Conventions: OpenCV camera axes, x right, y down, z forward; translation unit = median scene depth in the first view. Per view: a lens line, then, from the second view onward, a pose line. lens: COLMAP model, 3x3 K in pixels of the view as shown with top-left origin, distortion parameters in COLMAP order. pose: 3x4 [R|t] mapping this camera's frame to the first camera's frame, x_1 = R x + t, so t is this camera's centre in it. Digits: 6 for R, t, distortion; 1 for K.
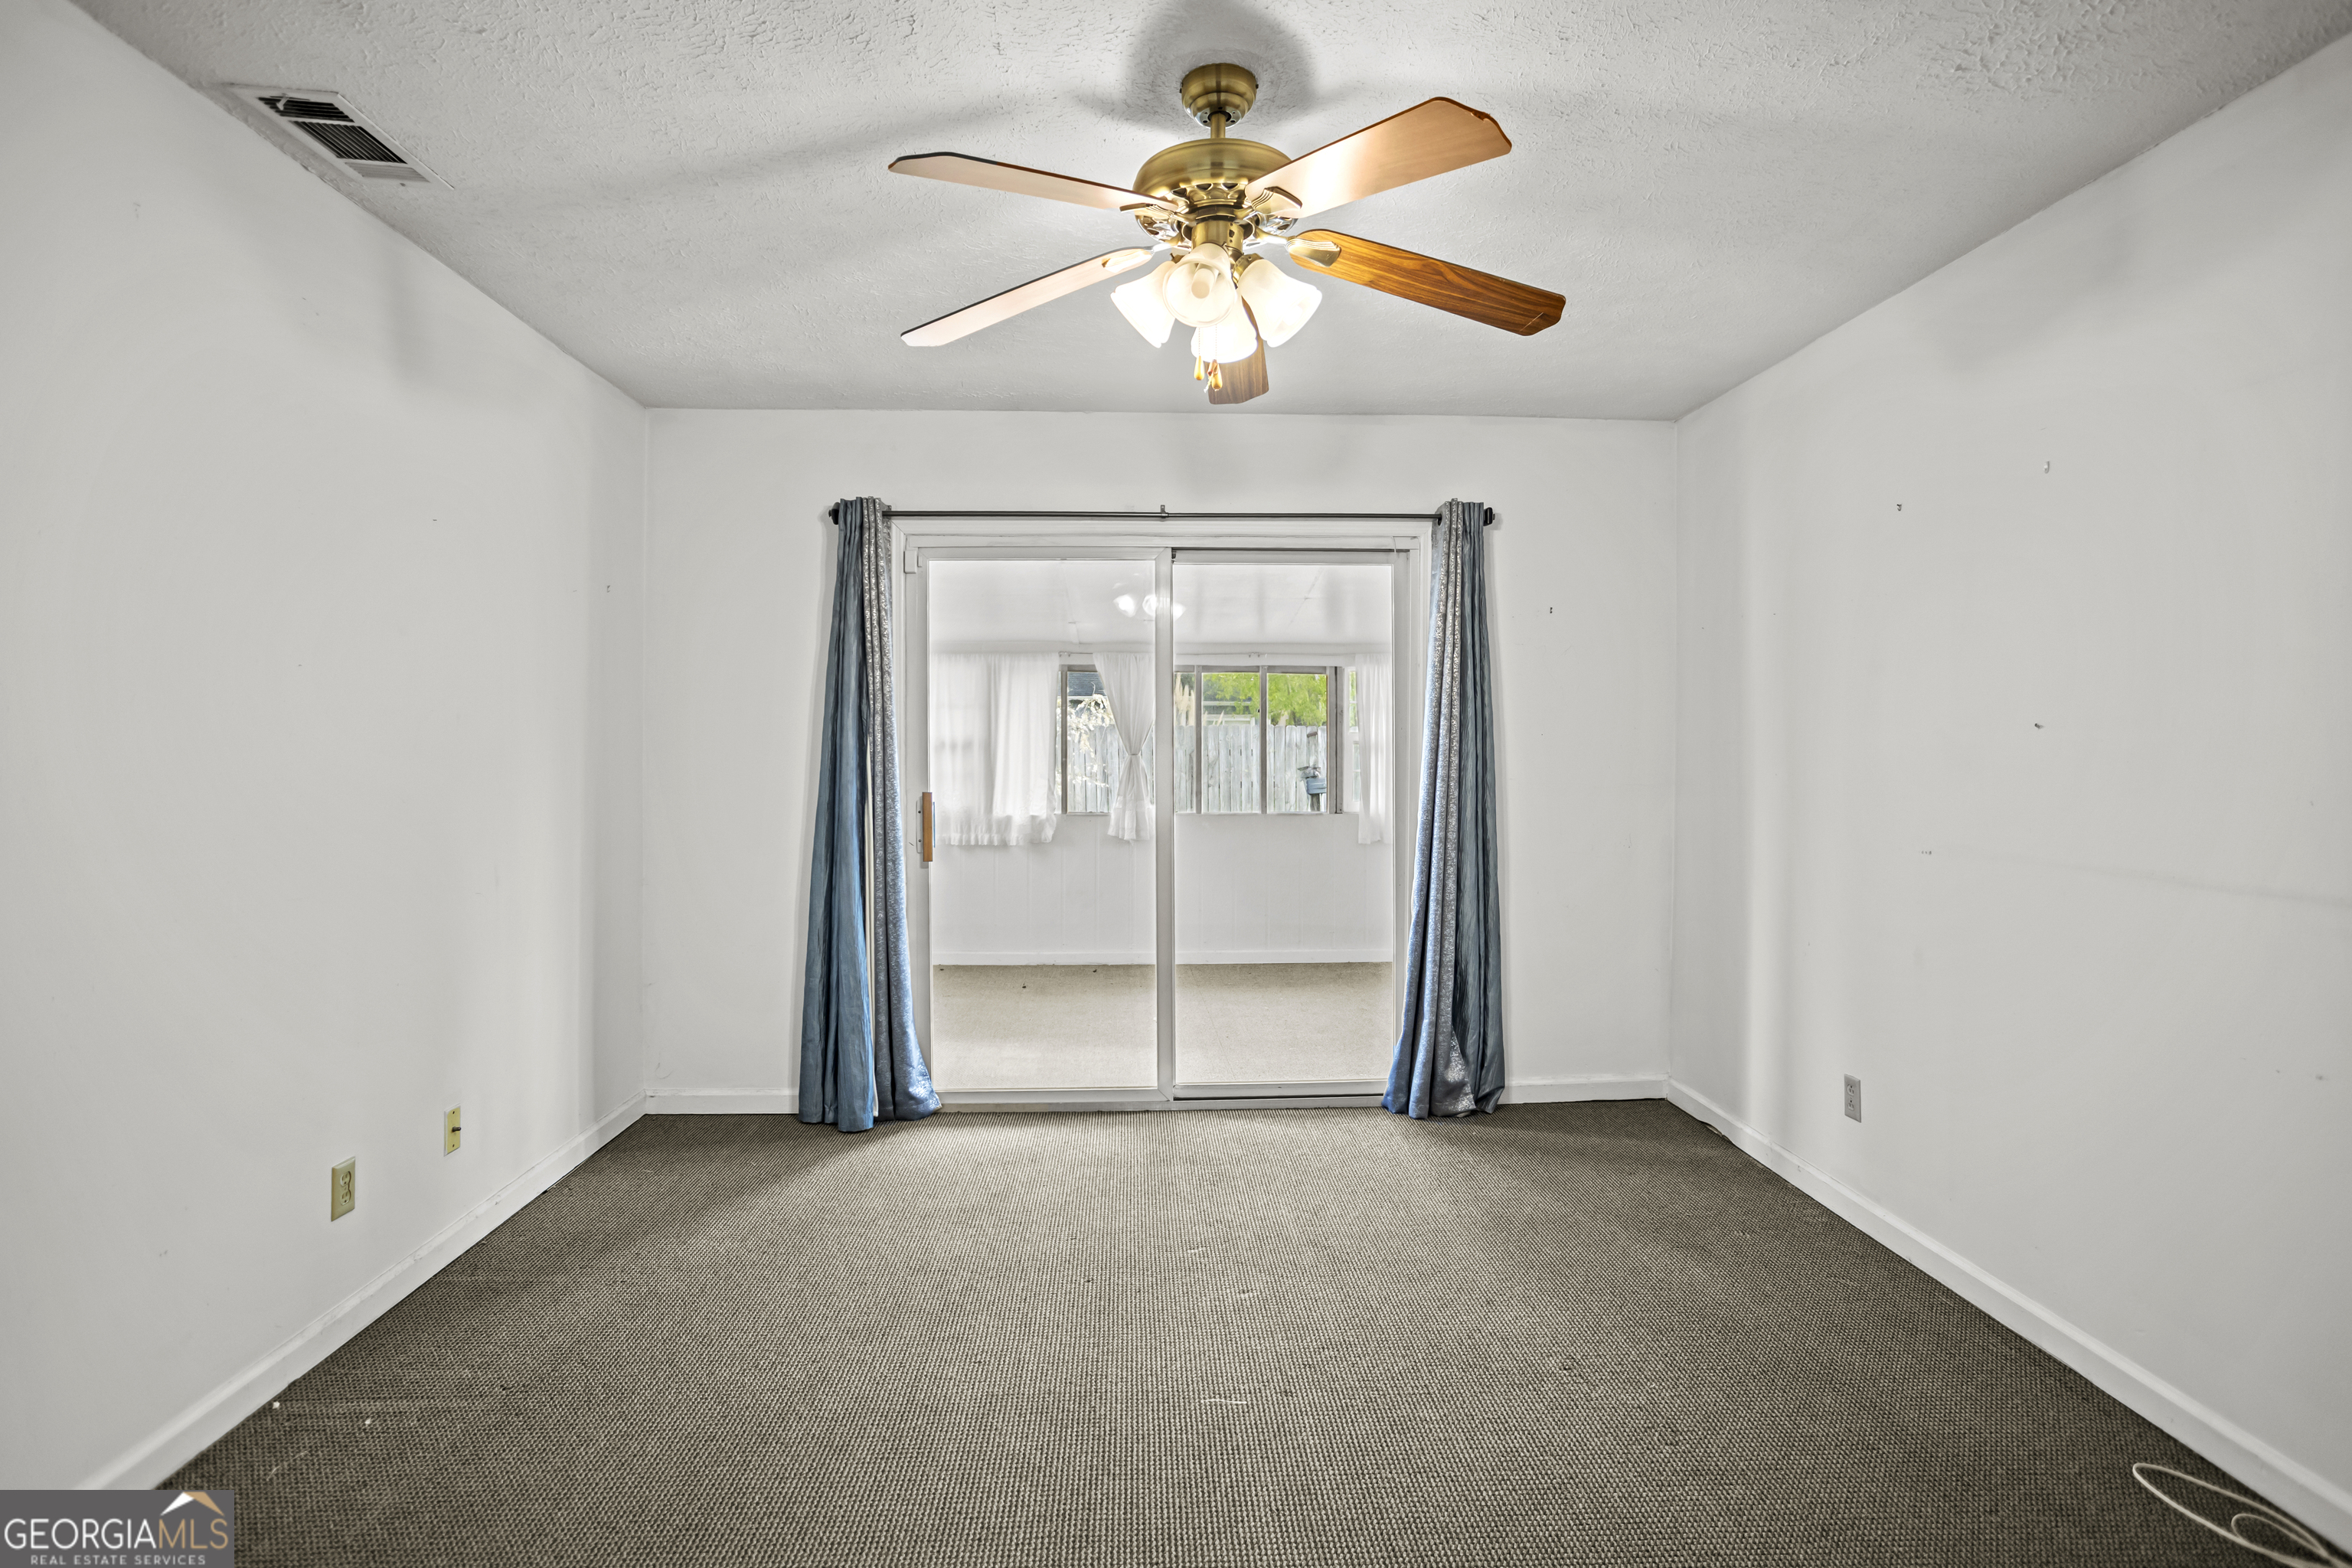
lens RADIAL K [[1148.4, 0, 1171.6], [0, 1148.4, 743.7], [0, 0, 1]] dist [-0.055033, 0.034923]
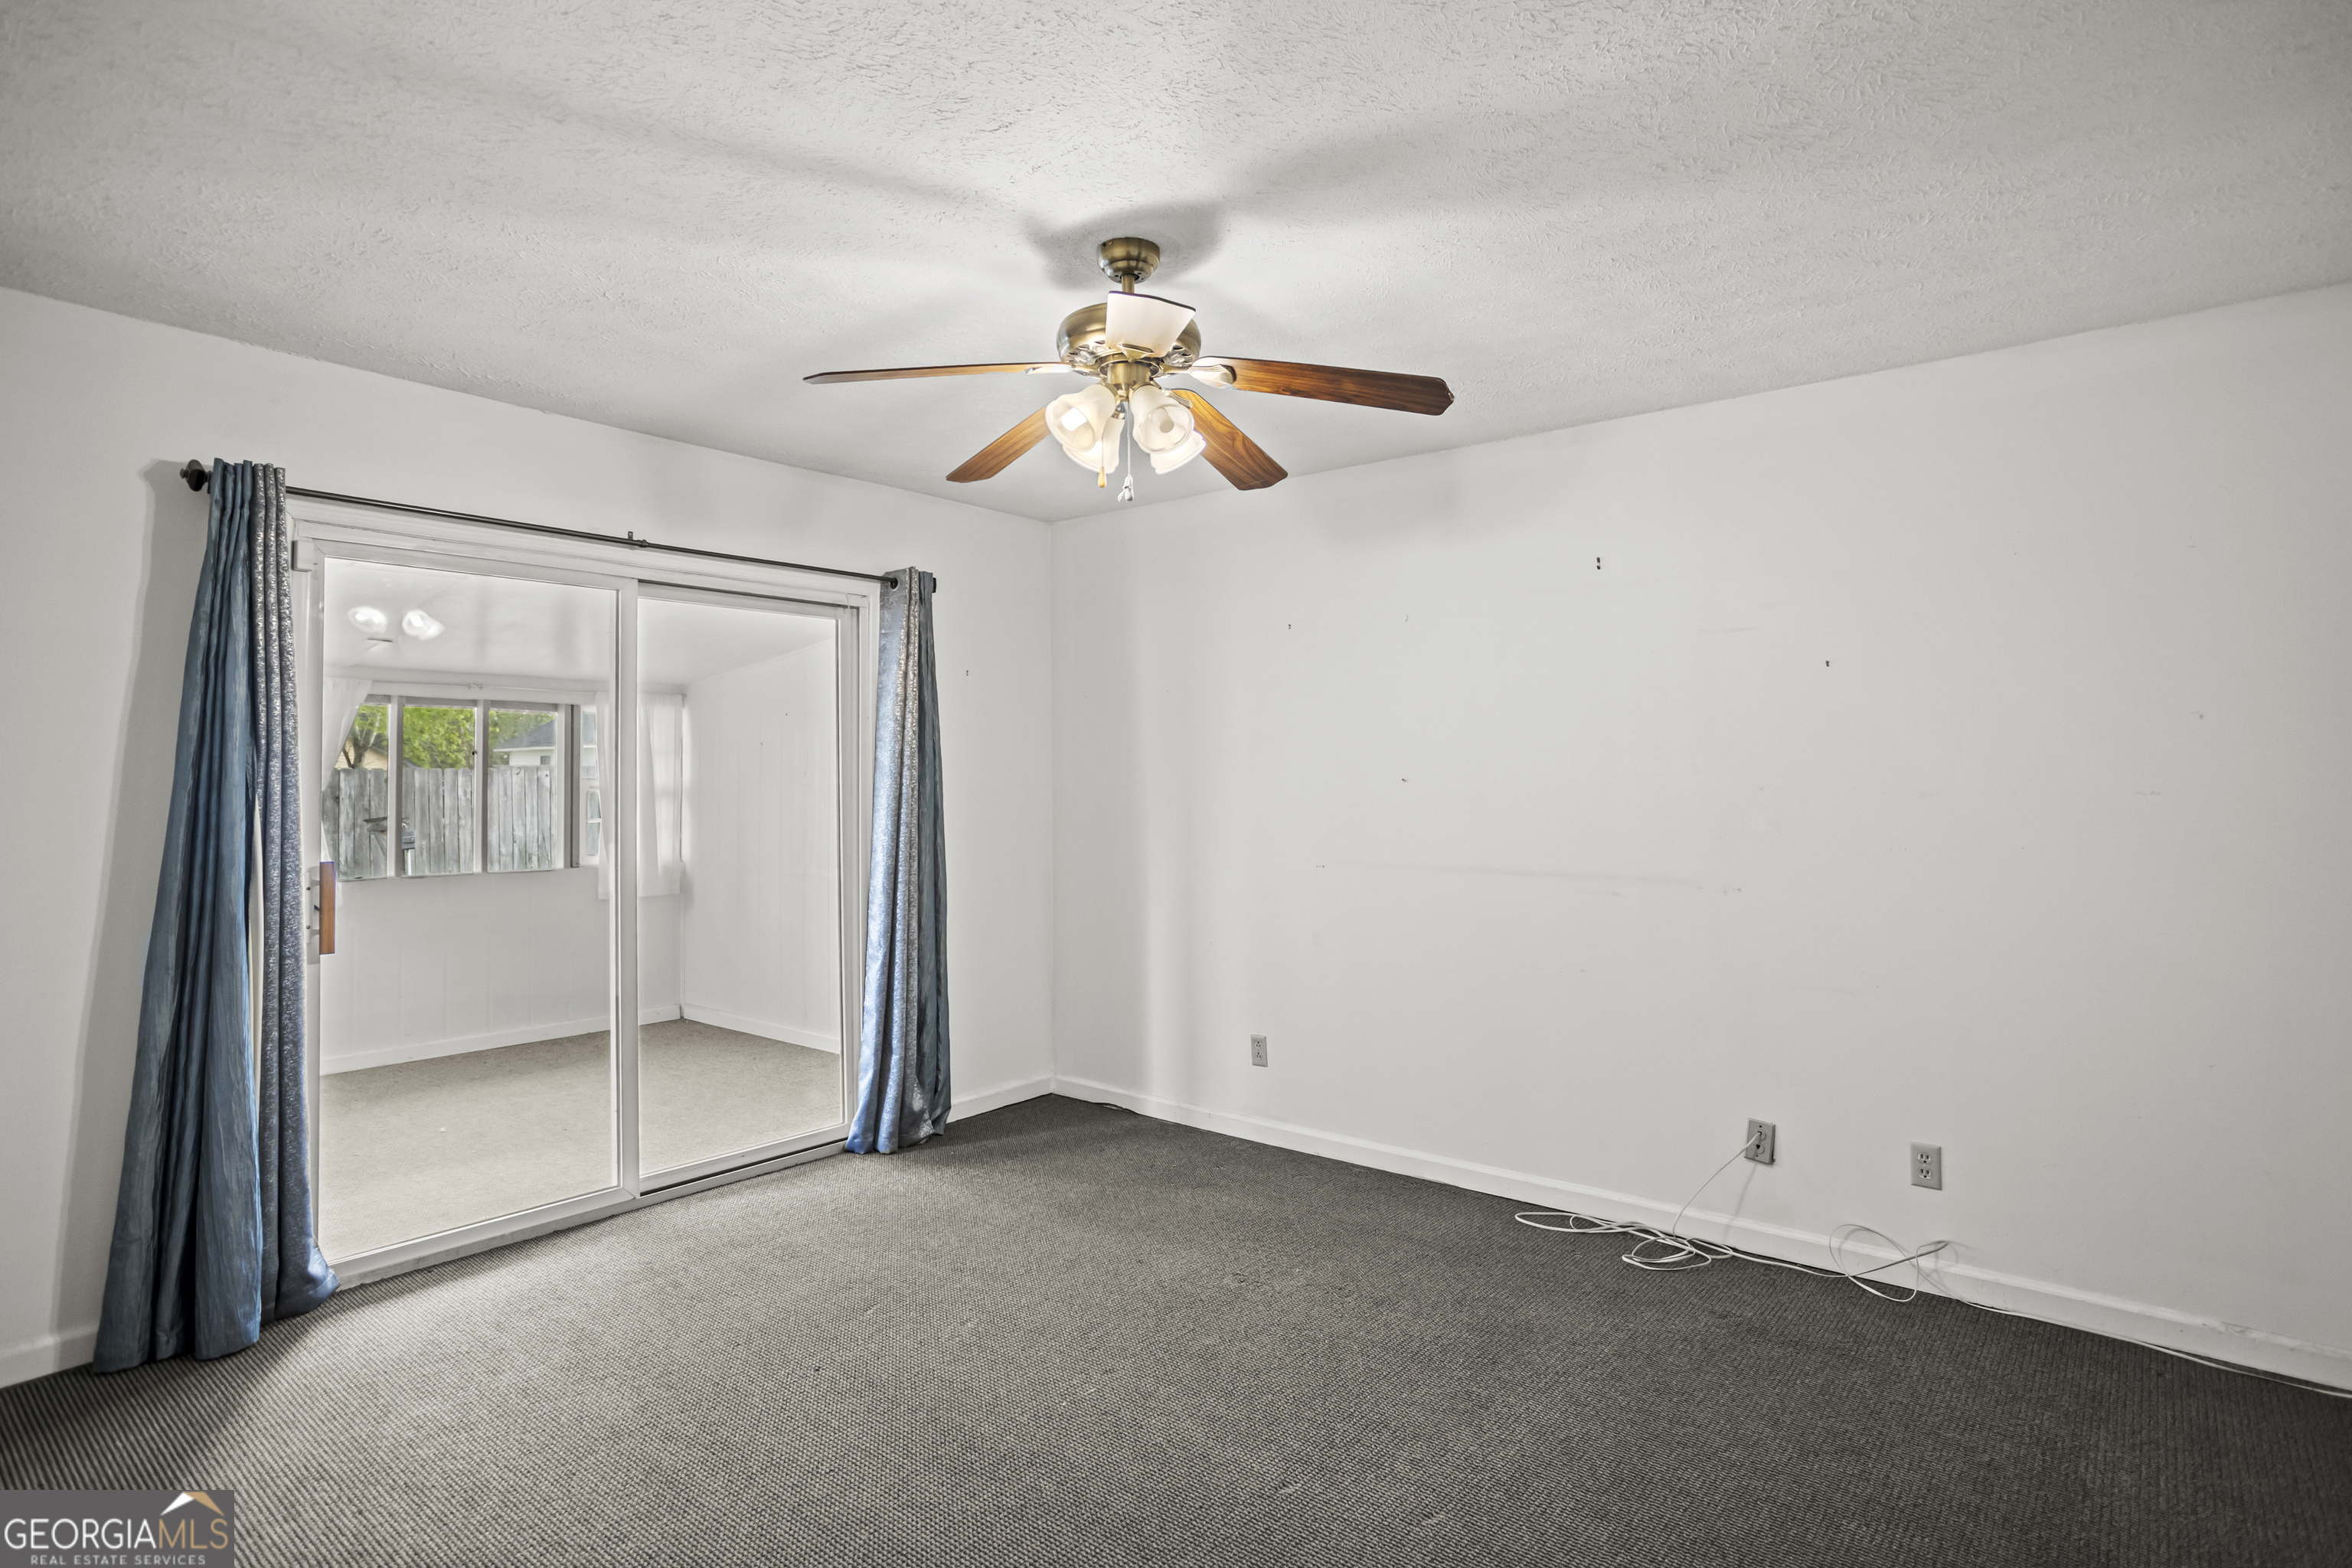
lens RADIAL K [[1158.0, 0, 1175.9], [0, 1158.0, 706.0], [0, 0, 1]] dist [-0.036375, 0.020538]
pose [[0.689184, 0.045436, 0.723160, -0.382488], [0.003766, 0.997794, -0.066279, -0.008086], [-0.724576, 0.048402, 0.687493, 0.069447]]
